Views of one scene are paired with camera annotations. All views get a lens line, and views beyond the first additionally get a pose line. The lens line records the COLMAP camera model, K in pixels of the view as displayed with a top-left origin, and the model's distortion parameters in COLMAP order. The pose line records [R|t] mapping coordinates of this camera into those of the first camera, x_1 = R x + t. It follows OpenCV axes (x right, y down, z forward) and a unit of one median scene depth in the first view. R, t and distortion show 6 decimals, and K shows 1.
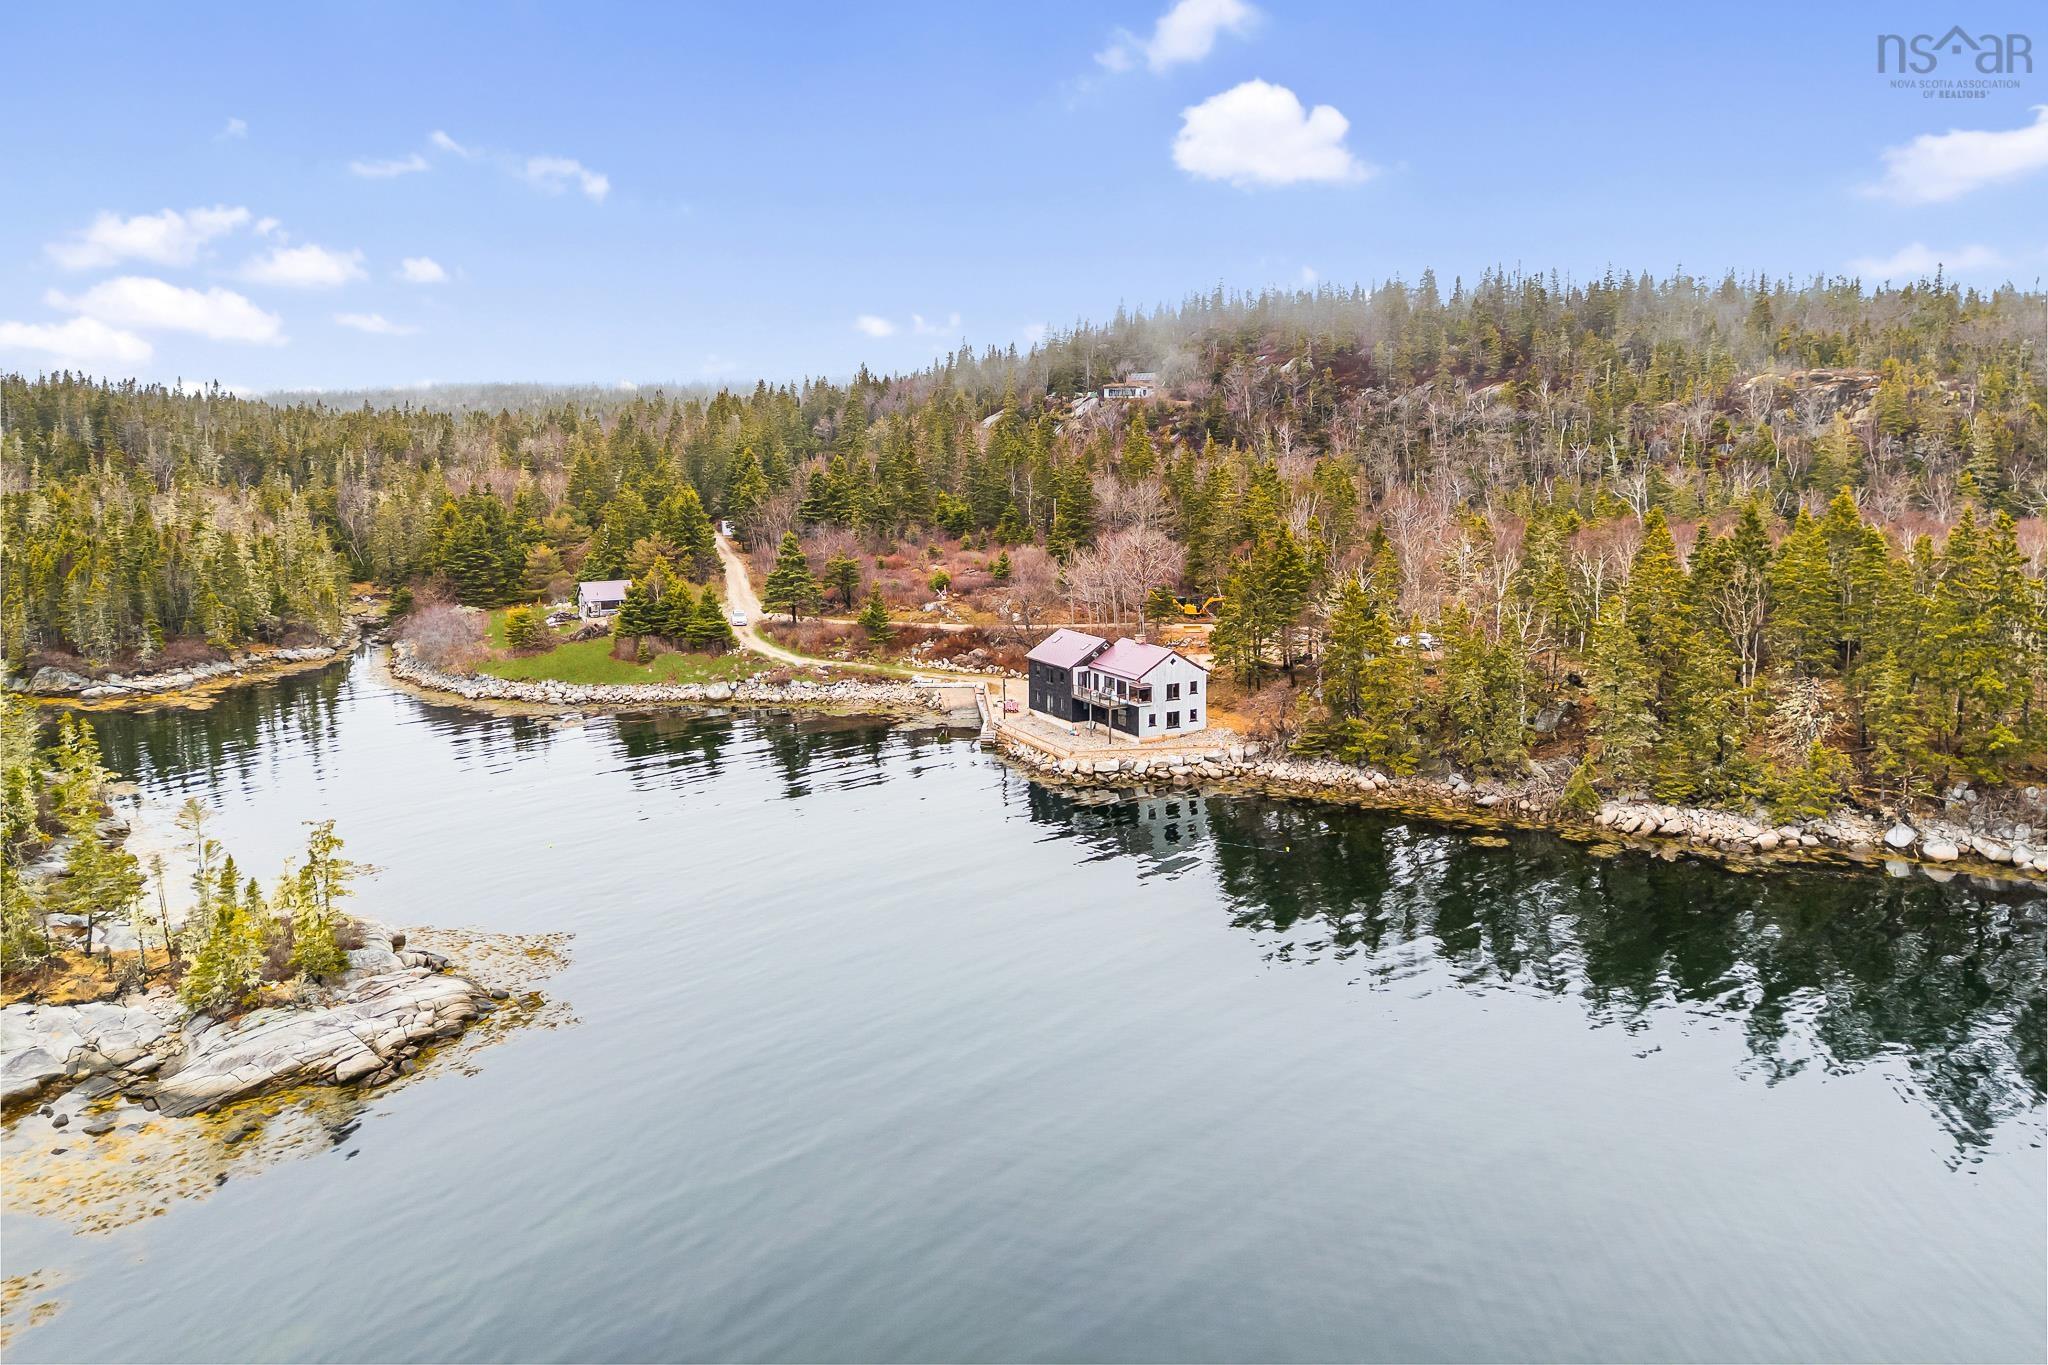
lens RADIAL K [[1493.7, 0, 1021.8], [0, 1493.7, 619.8], [0, 0, 1]] dist [0.111798, -0.129681]
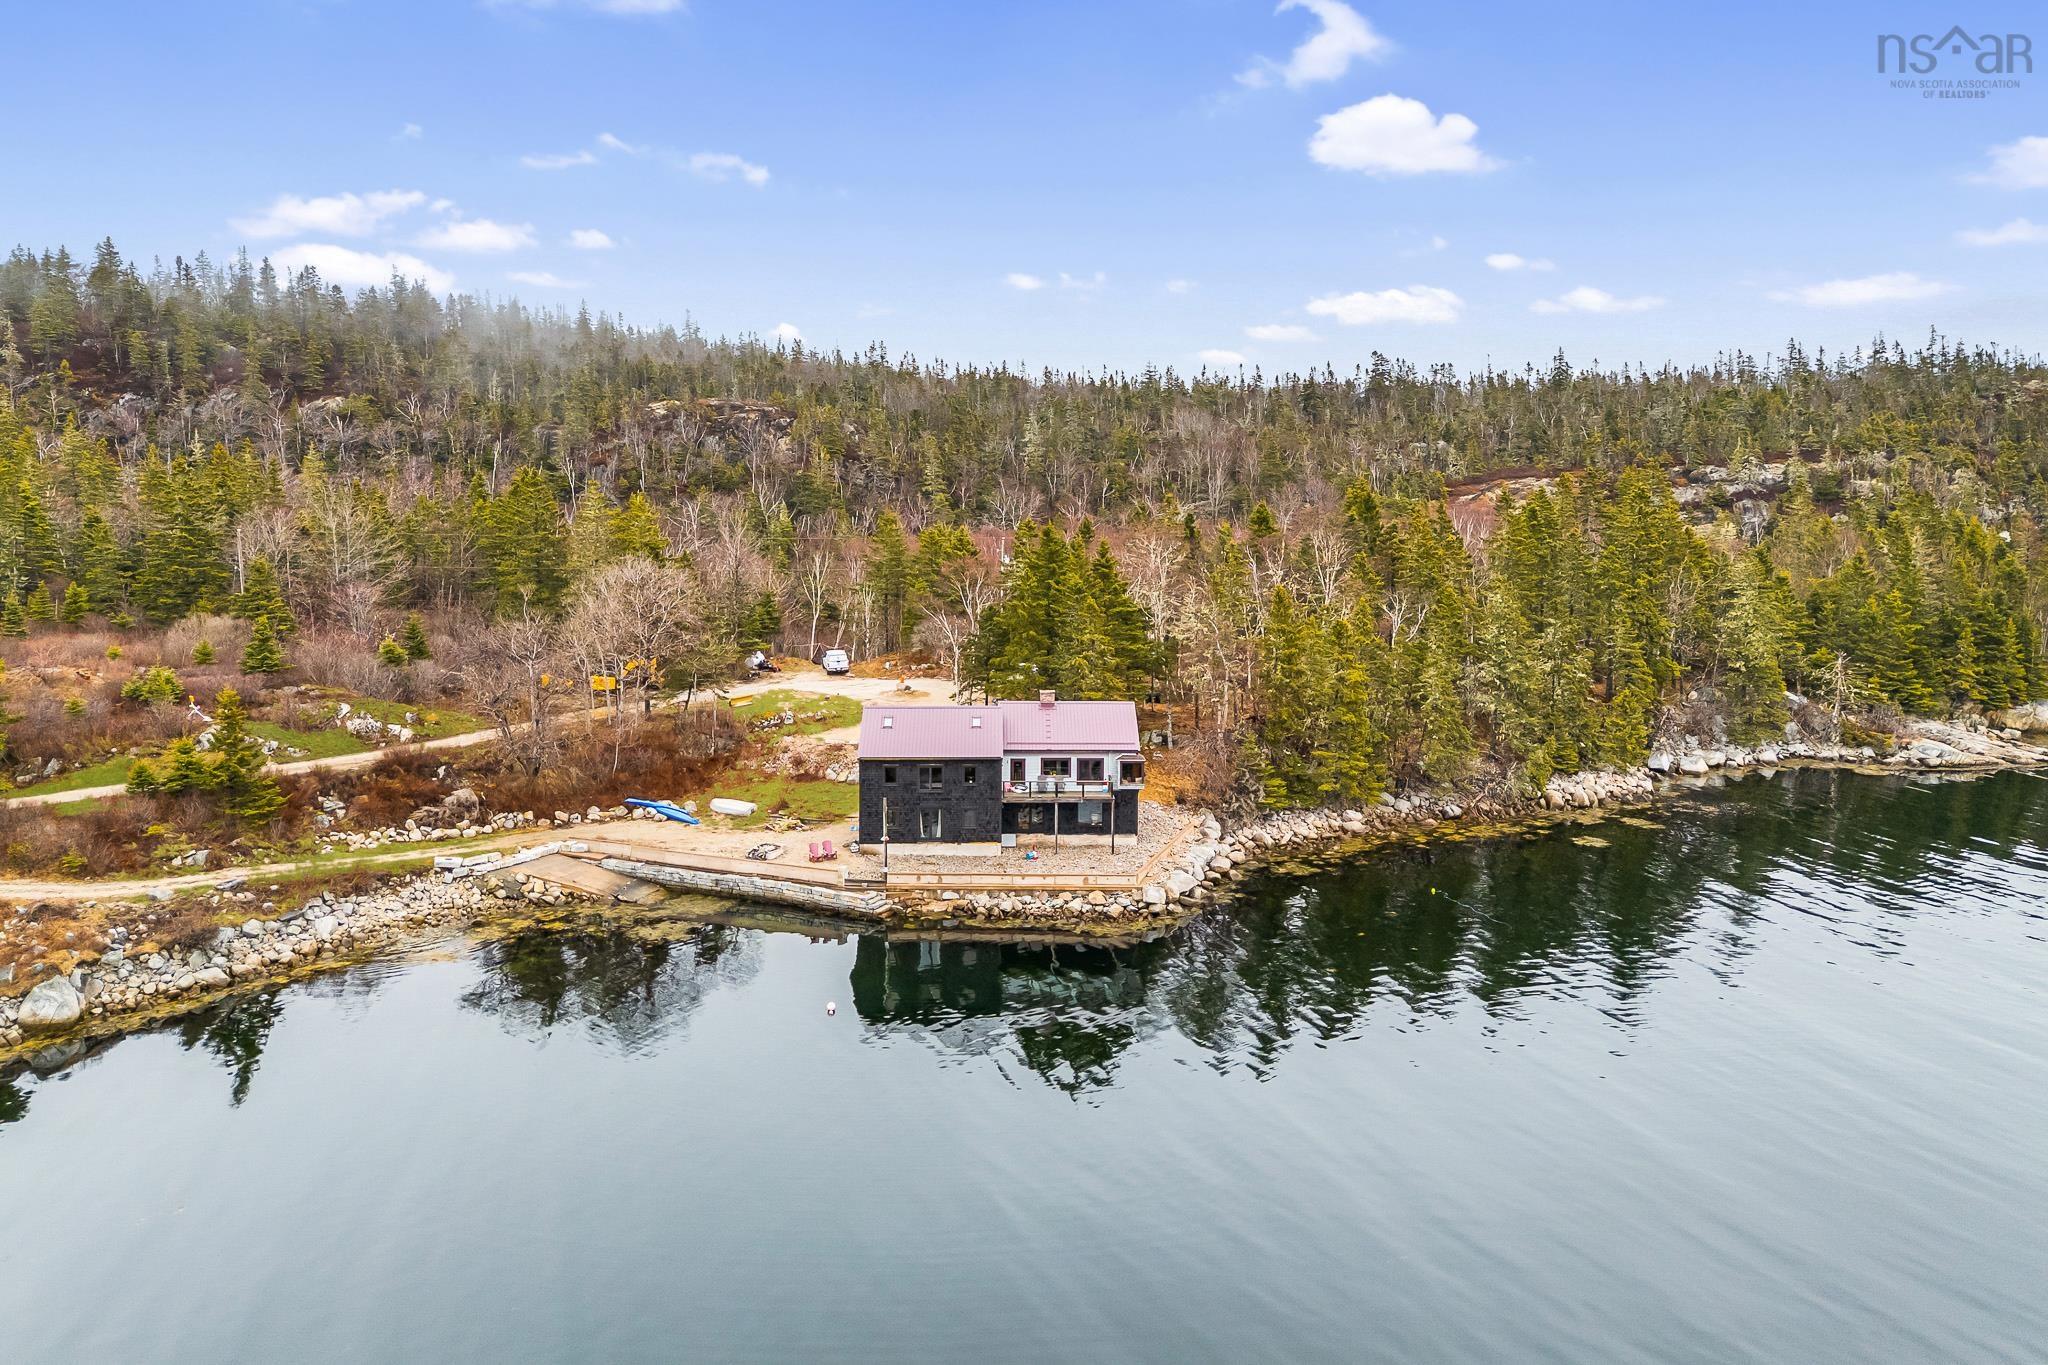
lens RADIAL K [[1493.7, 0, 1021.8], [0, 1493.7, 619.8], [0, 0, 1]] dist [0.111798, -0.129681]
pose [[0.461495, -0.075332, 0.883939, -0.504458], [0.116053, 0.992952, 0.024033, -0.037413], [-0.879519, 0.091493, 0.466985, 0.686027]]
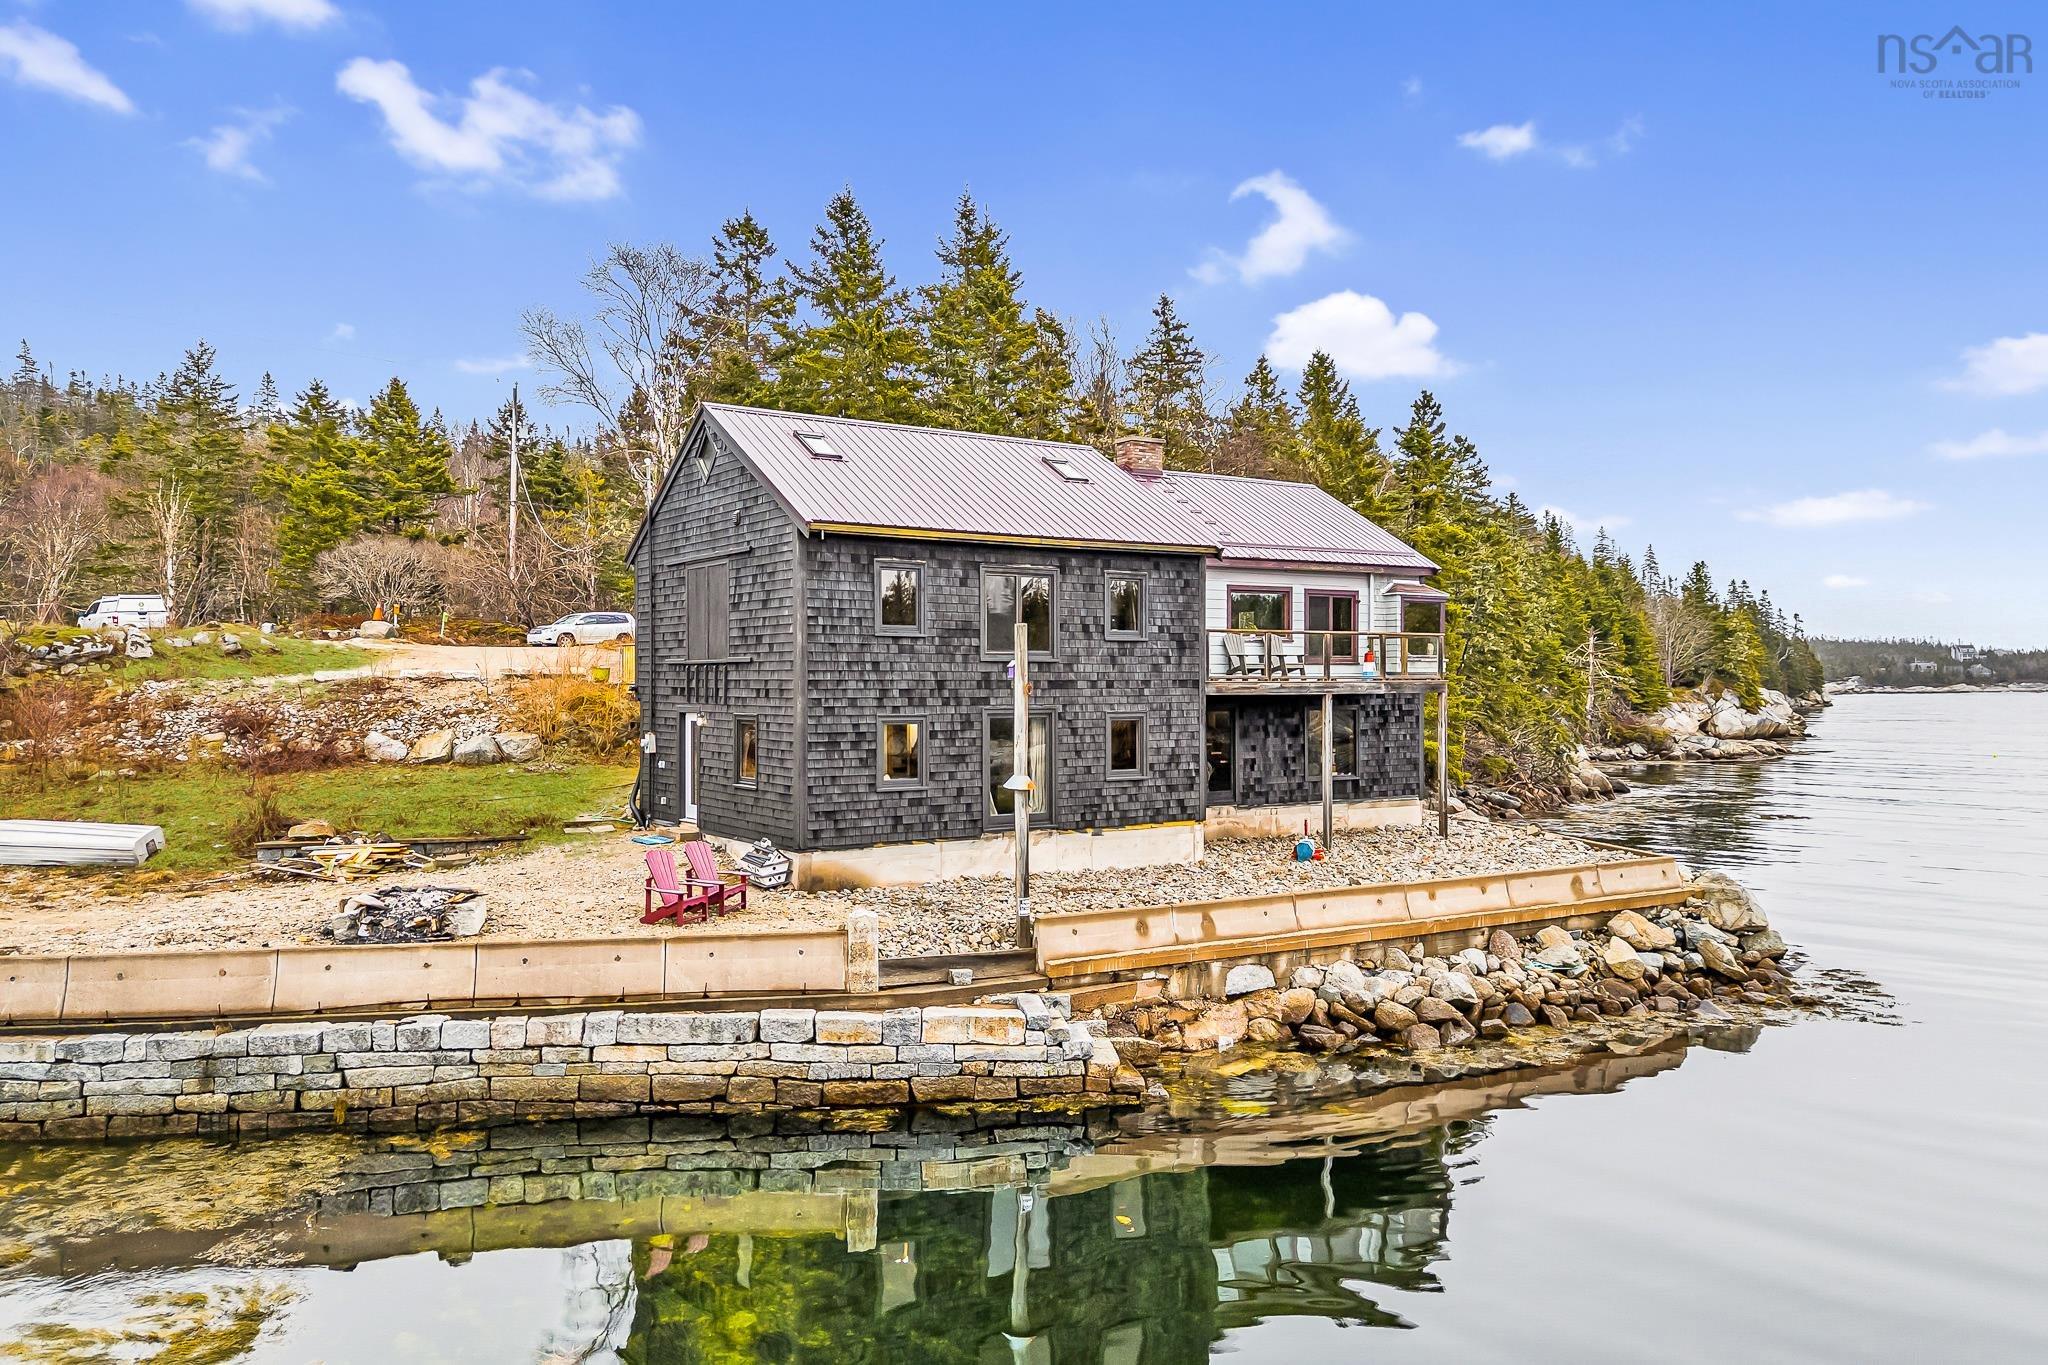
lens RADIAL K [[1506.3, 0, 1024.0], [0, 1506.3, 682.5], [0, 0, 1]] dist [0.073185, -0.001590]
pose [[-0.083708, 0.004493, 0.996480, -0.163920], [0.138599, 0.990323, 0.007178, 0.045228], [-0.986805, 0.138712, -0.083520, 1.029219]]
